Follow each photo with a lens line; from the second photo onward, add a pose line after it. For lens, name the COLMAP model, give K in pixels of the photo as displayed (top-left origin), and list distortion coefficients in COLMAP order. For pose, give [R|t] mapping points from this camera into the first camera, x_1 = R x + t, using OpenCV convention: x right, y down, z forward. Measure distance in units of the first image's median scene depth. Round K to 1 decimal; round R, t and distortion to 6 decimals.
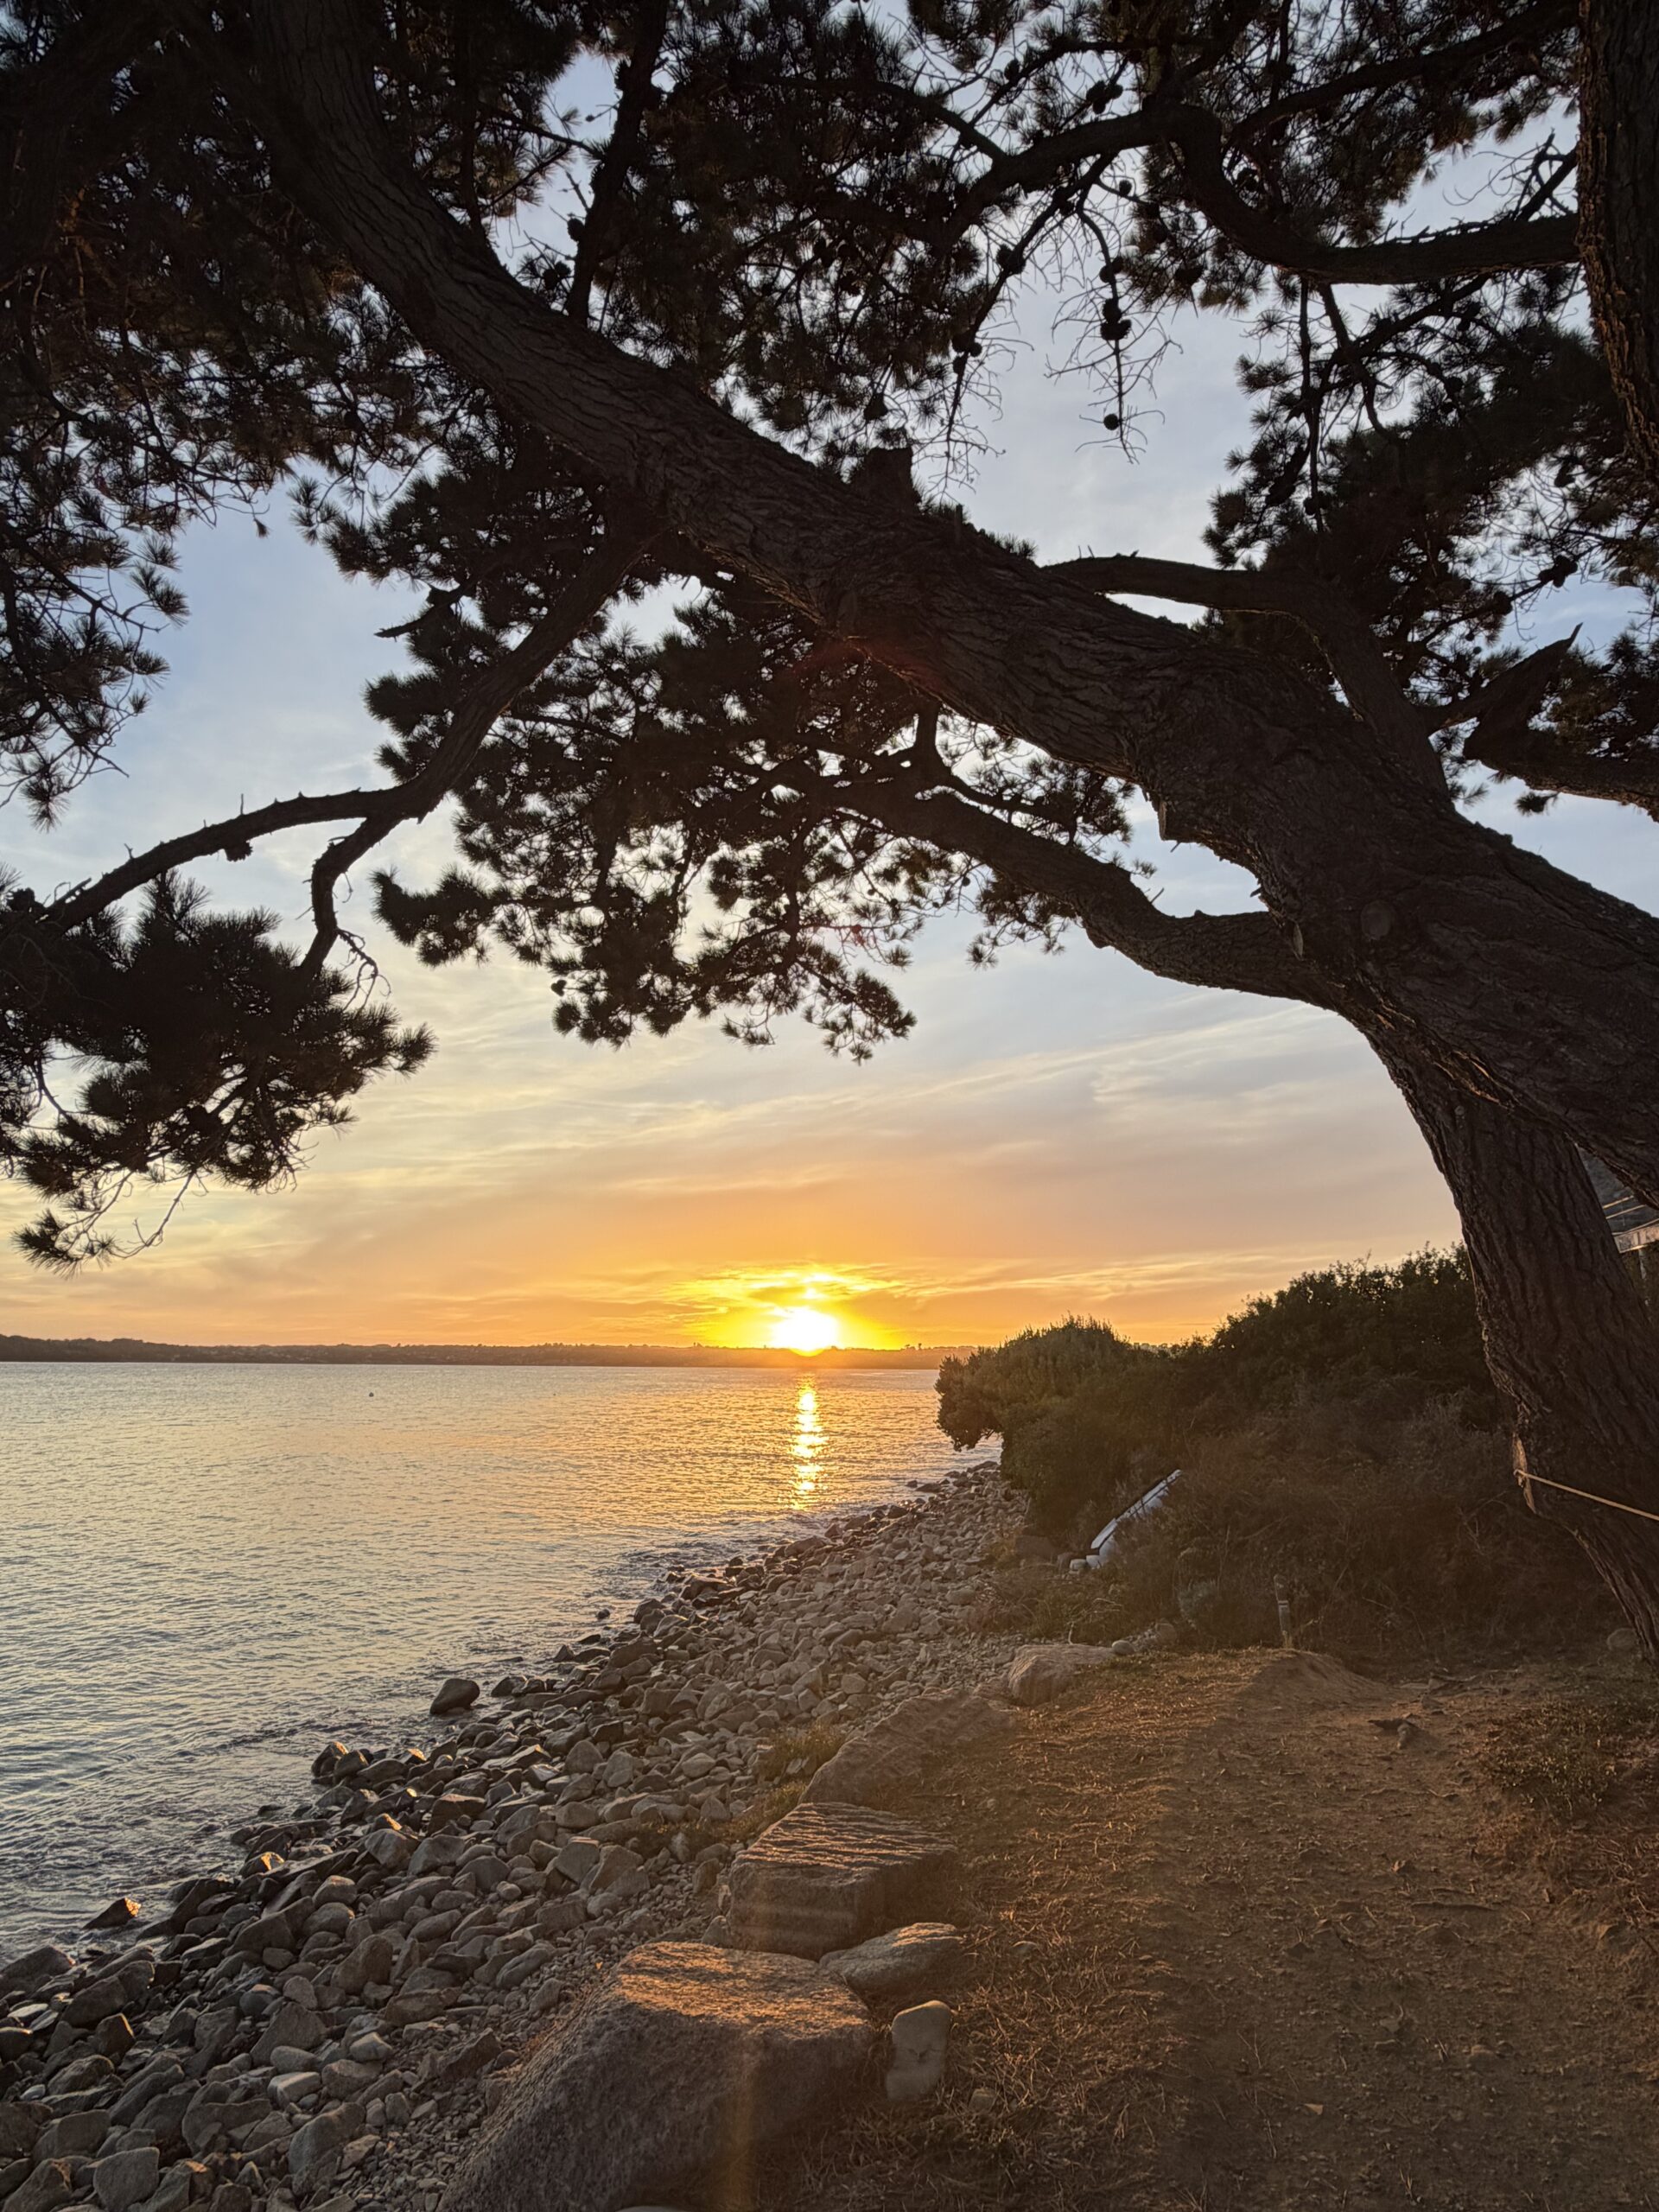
lens RADIAL K [[1234.8, 0, 829.5], [0, 1234.8, 1106.0], [0, 0, 1]] dist [-0.004090, -0.000708]
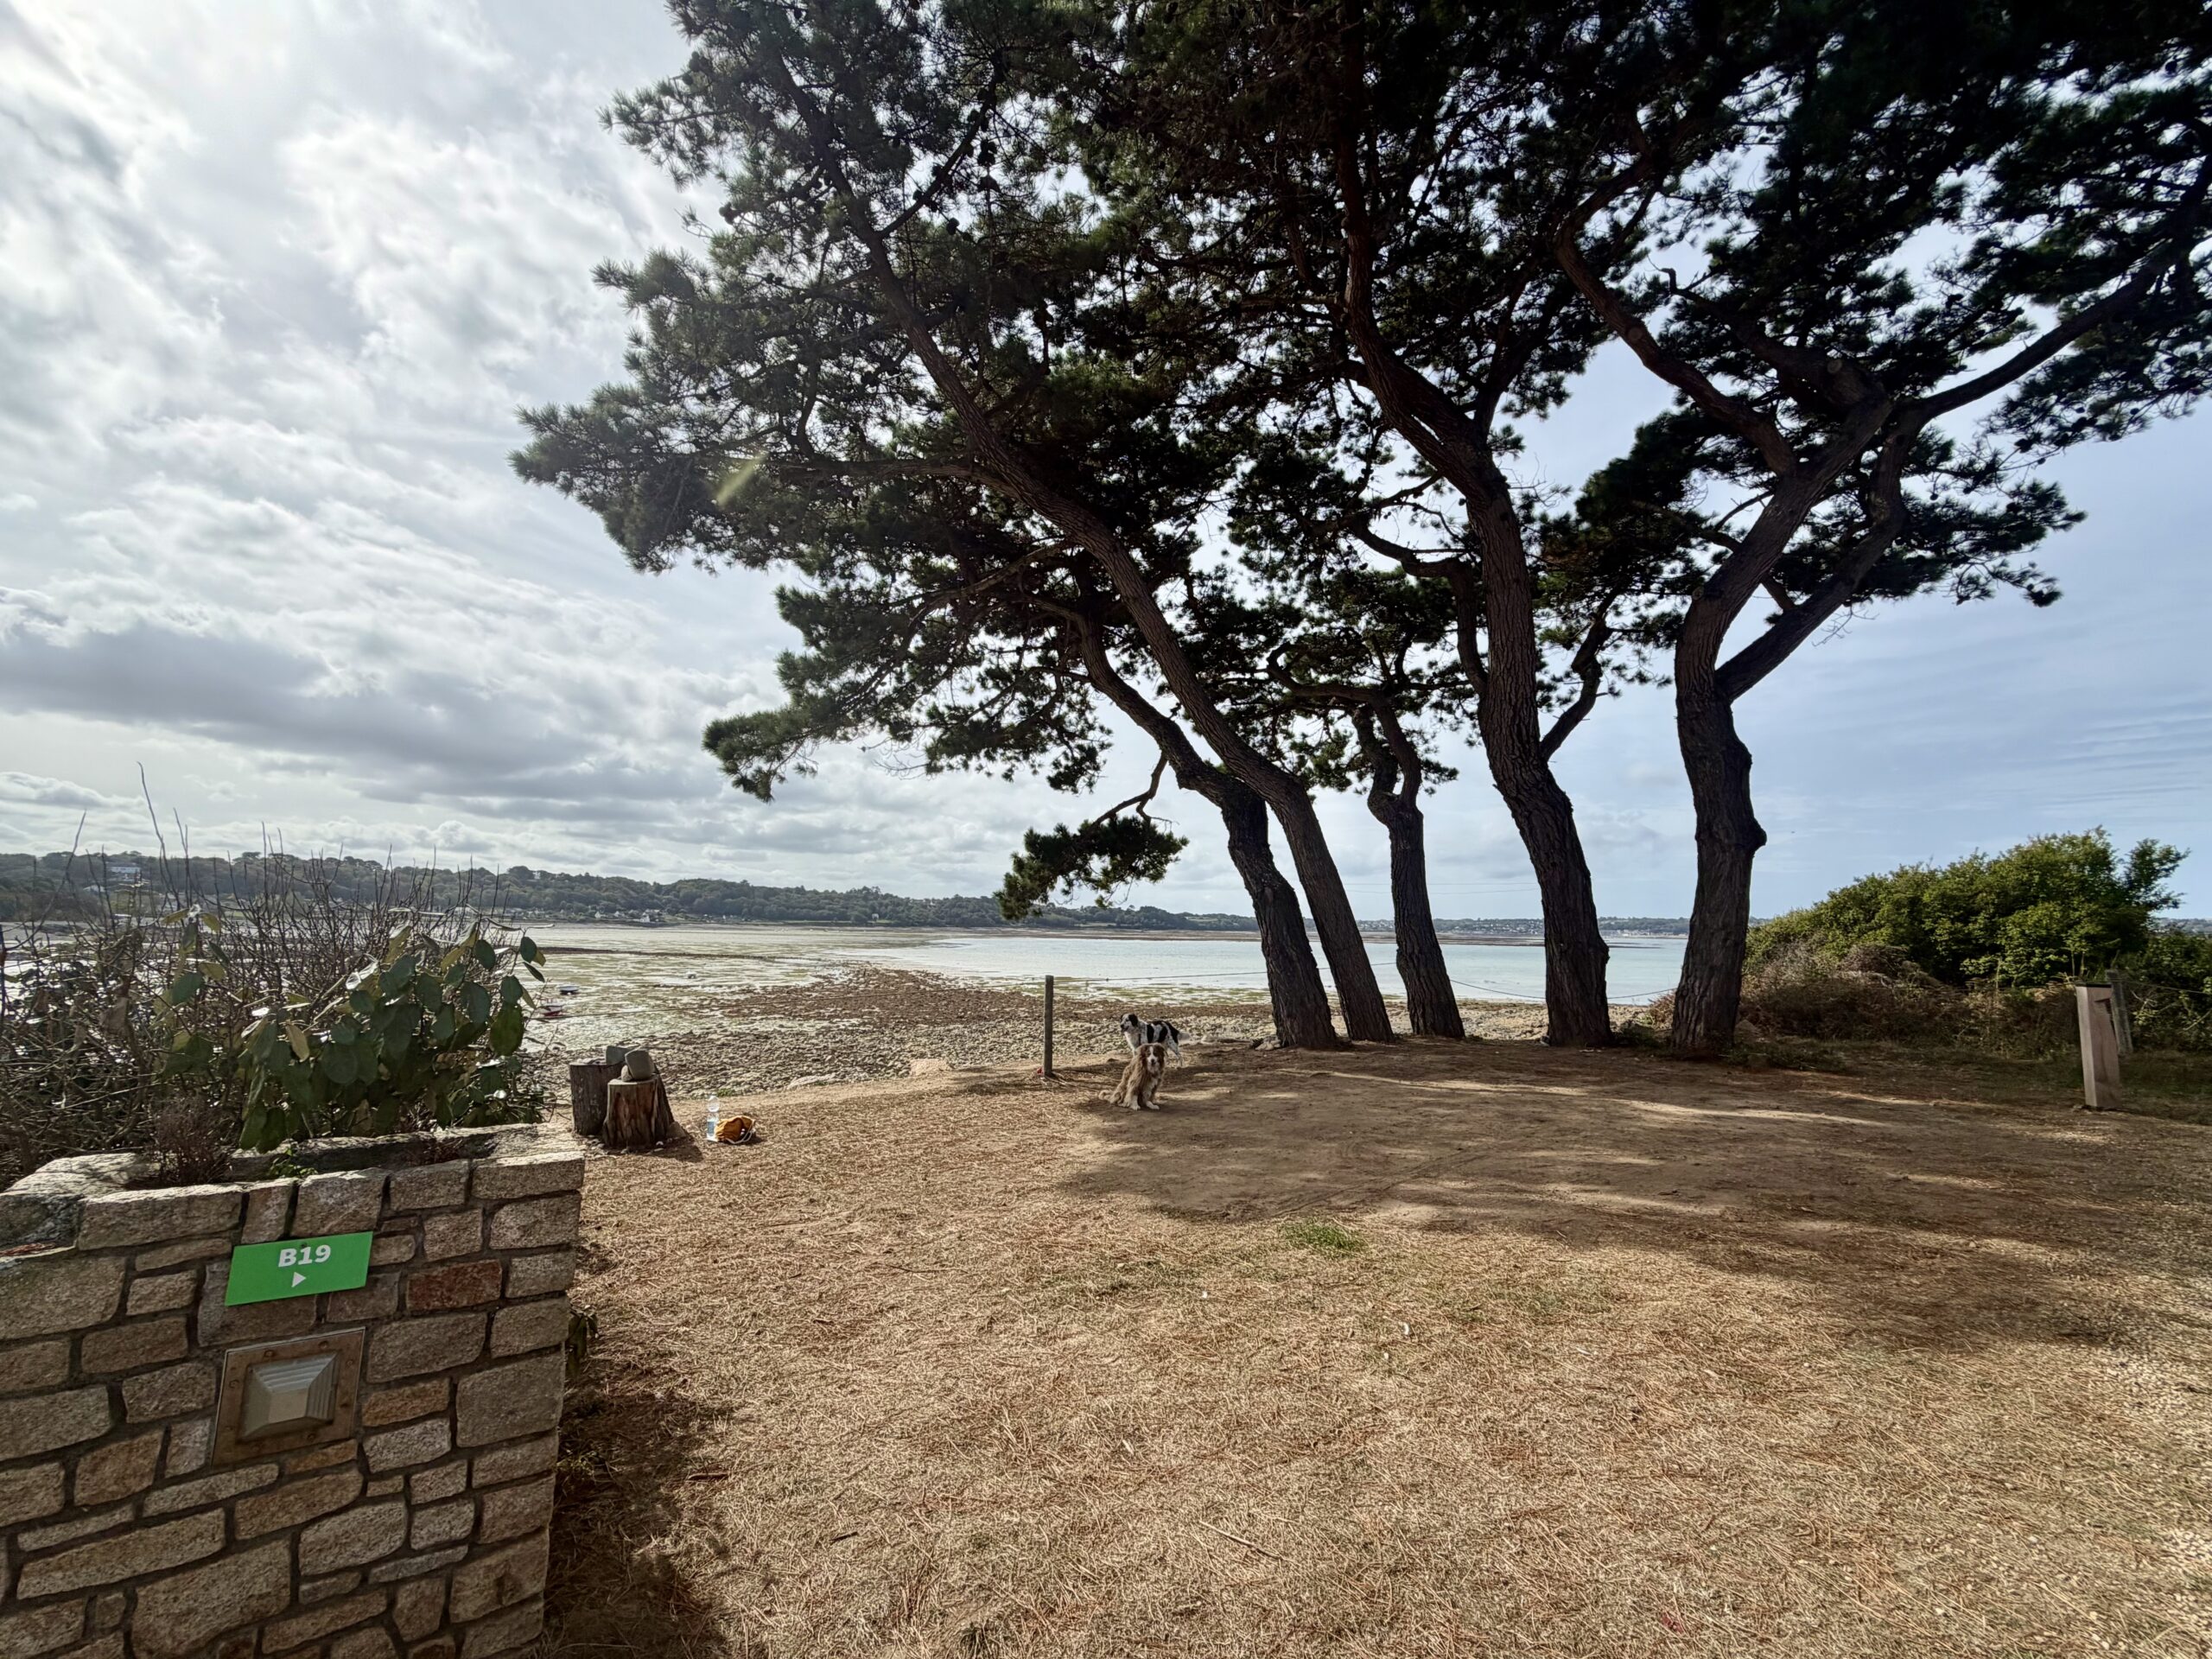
lens RADIAL K [[932.7, 0, 1109.8], [0, 932.7, 833.0], [0, 0, 1]] dist [0.001950, 0.000008]
pose [[0.760197, -0.065227, -0.646410, 0.693861], [0.127617, 0.990556, 0.050128, -0.133362], [0.637035, -0.120601, 0.761342, -0.645490]]
